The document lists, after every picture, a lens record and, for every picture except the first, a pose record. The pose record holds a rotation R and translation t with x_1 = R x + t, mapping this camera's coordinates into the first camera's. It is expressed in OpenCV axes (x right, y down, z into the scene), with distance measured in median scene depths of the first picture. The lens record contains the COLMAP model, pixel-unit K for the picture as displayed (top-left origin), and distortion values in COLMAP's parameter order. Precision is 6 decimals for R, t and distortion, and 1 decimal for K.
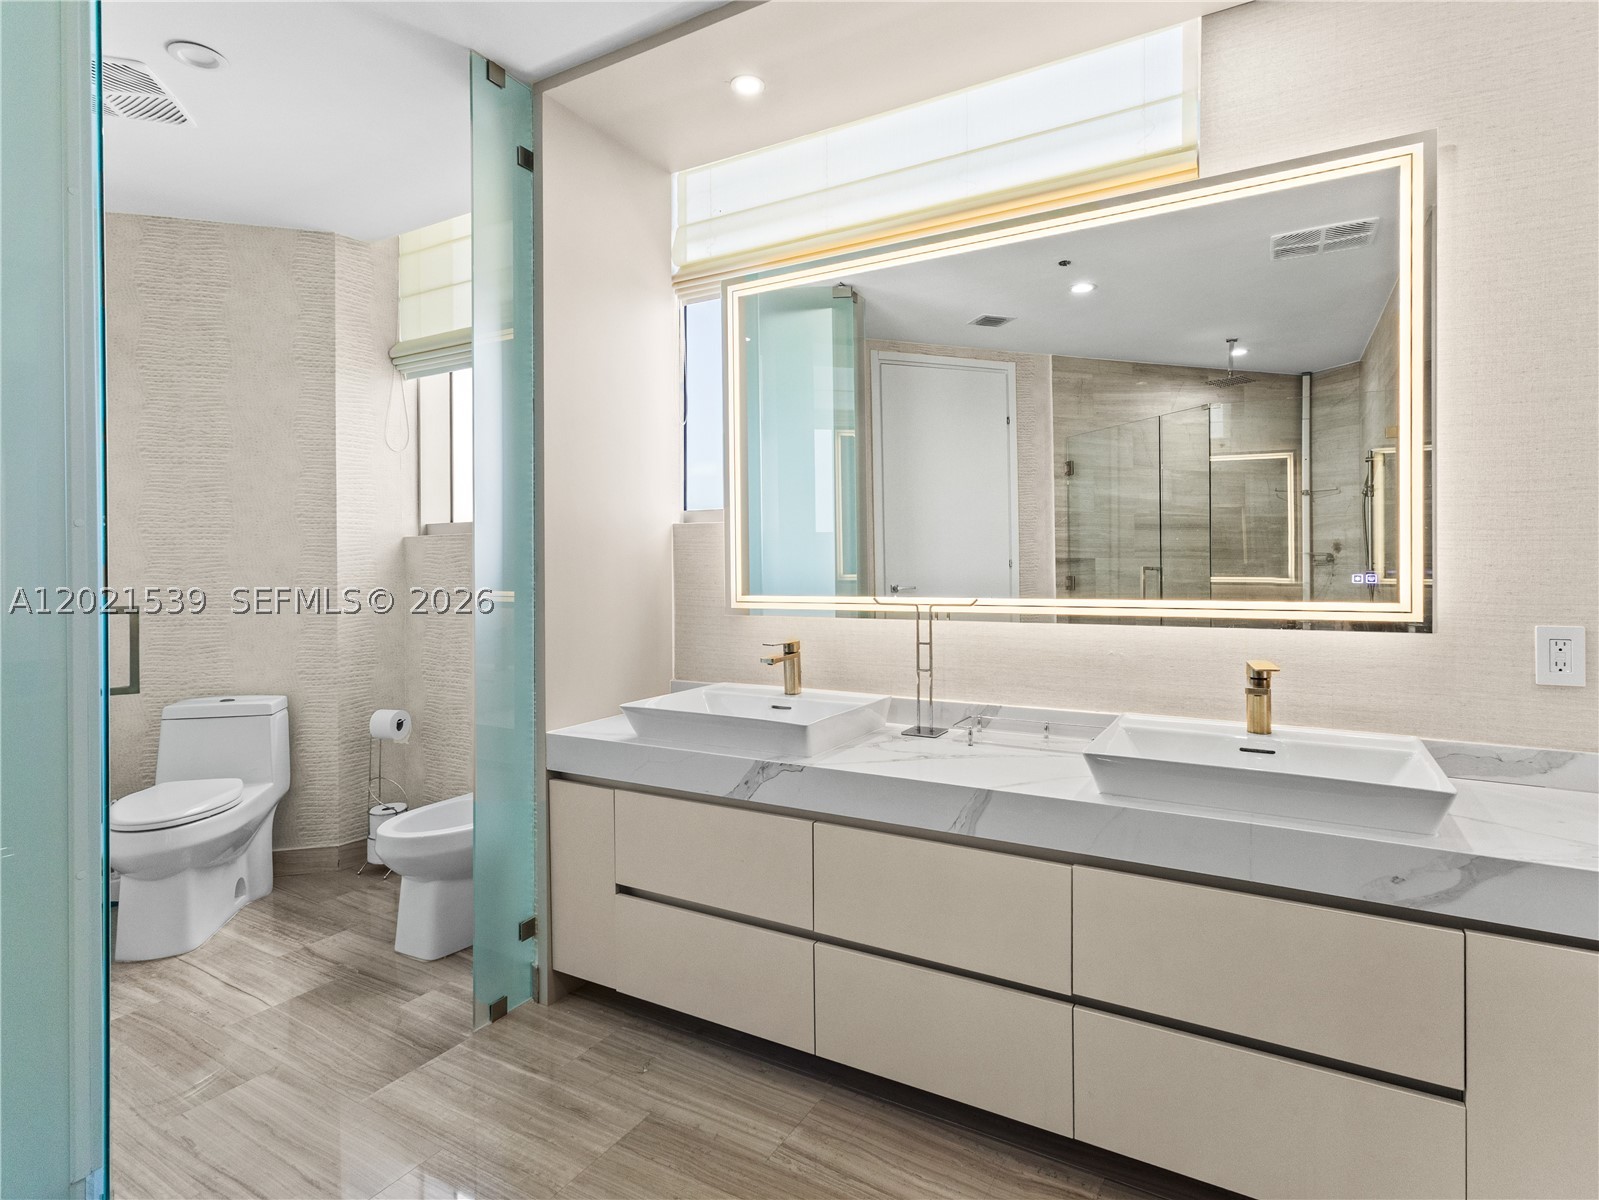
lens RADIAL K [[831.7, 0, 802.0], [0, 831.7, 582.8], [0, 0, 1]] dist [-0.003733, 0.000215]
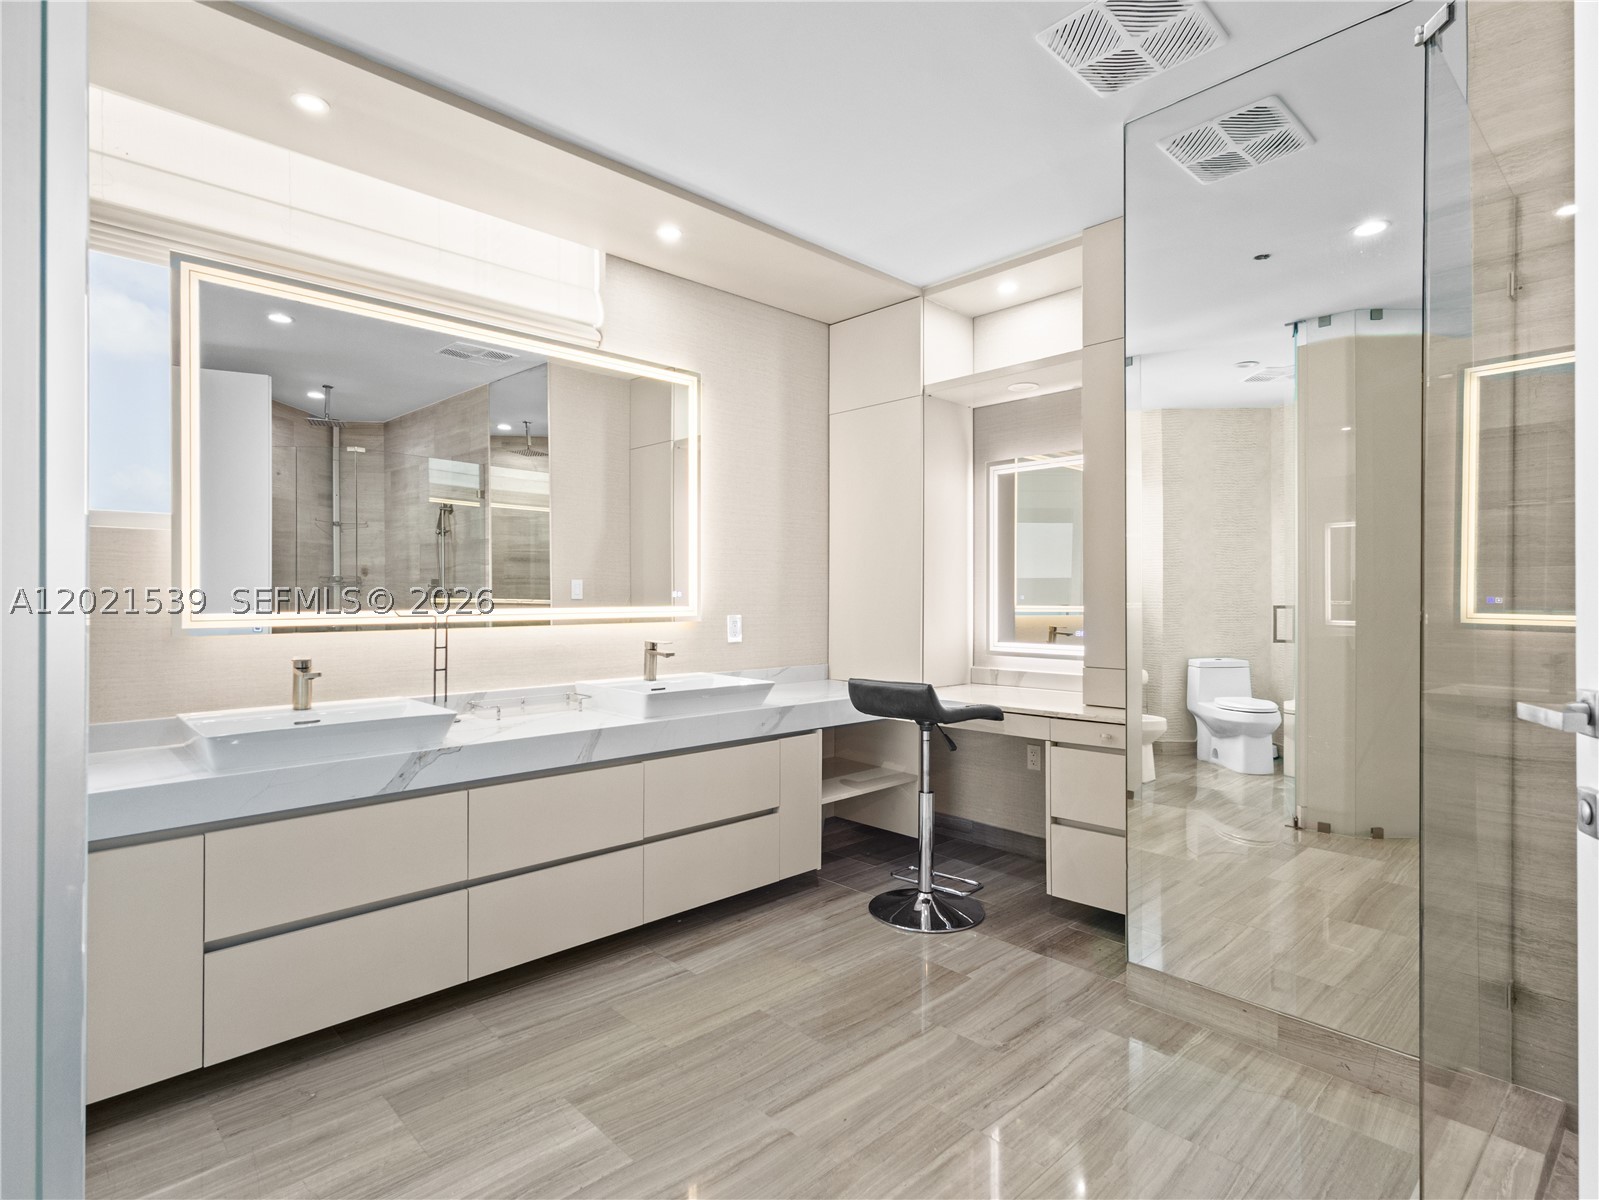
lens RADIAL K [[831.5, 0, 797.1], [0, 831.5, 599.9], [0, 0, 1]] dist [0.003559, 0.001582]
pose [[0.285700, -0.003197, 0.958314, -0.873777], [0.009398, 0.999956, 0.000534, 0.007697], [-0.958273, 0.008853, 0.285718, 0.149596]]
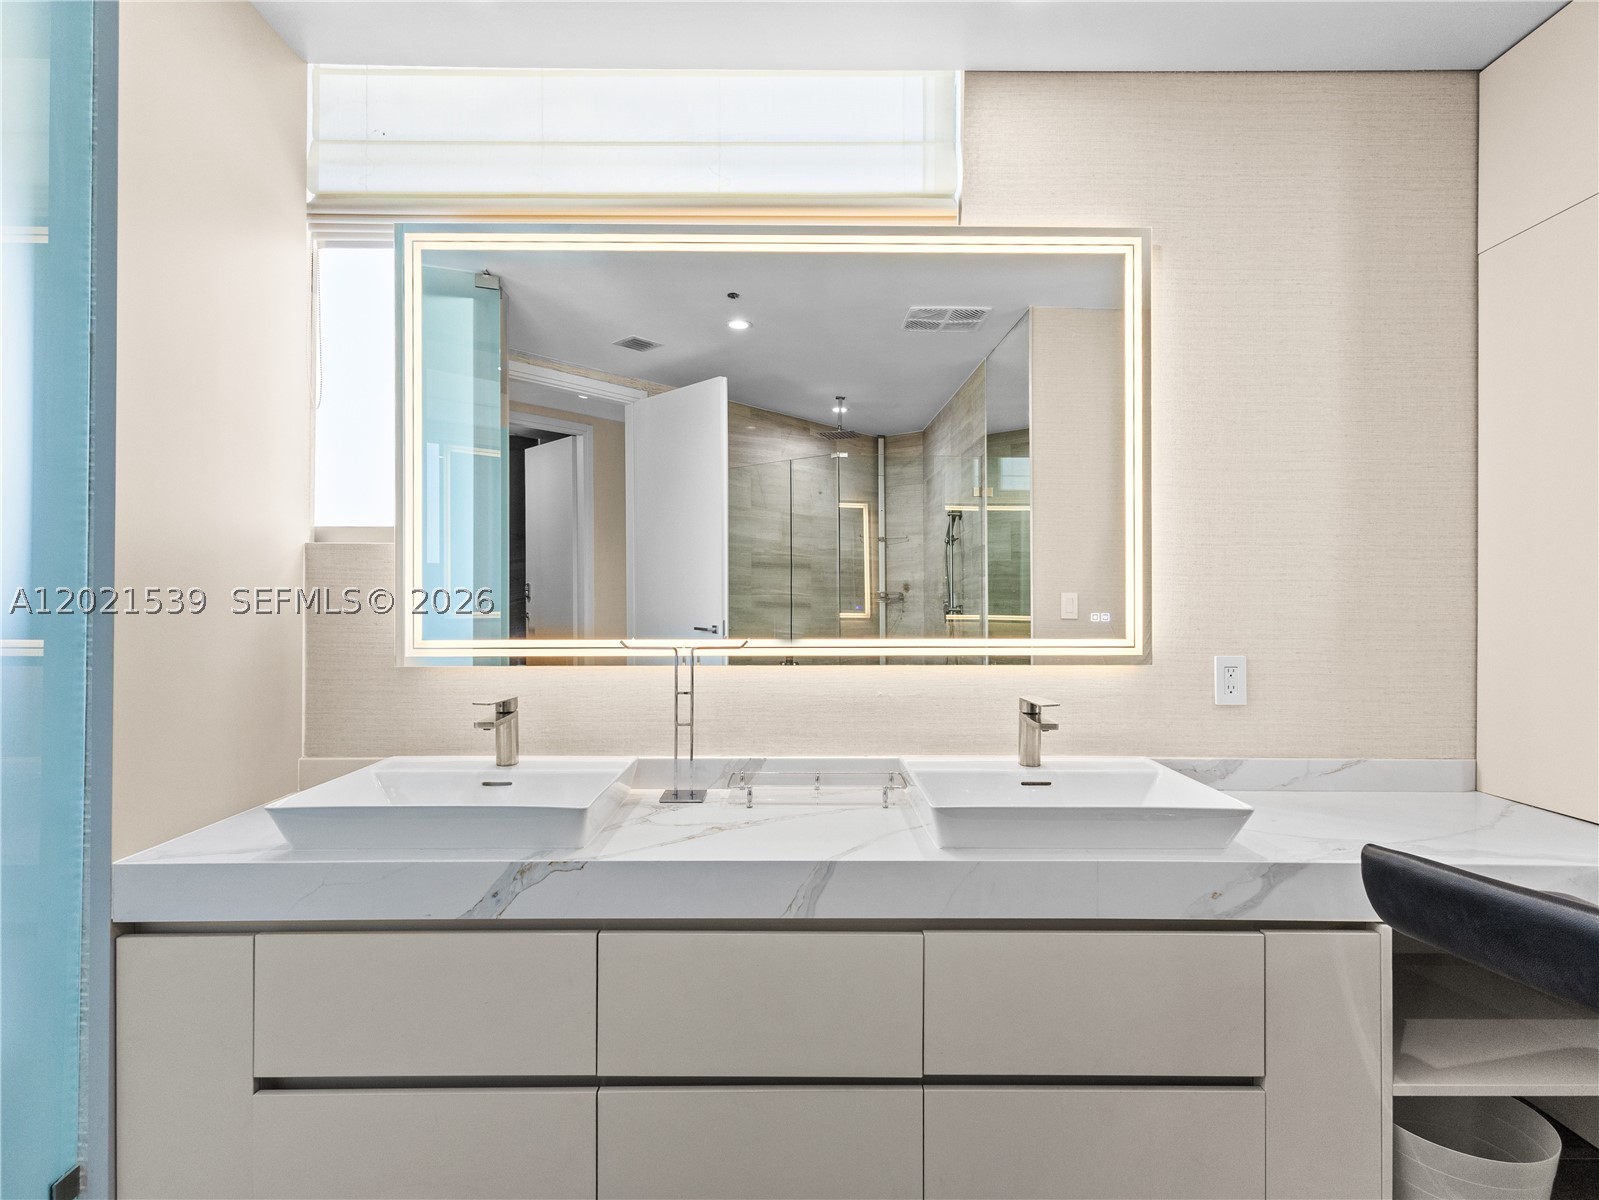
lens RADIAL K [[831.5, 0, 797.1], [0, 831.5, 599.9], [0, 0, 1]] dist [0.003559, 0.001582]
pose [[0.864679, 0.007734, 0.502266, -0.184737], [0.003324, 0.999771, -0.021117, -0.004641], [-0.502314, 0.019929, 0.864455, 0.195203]]
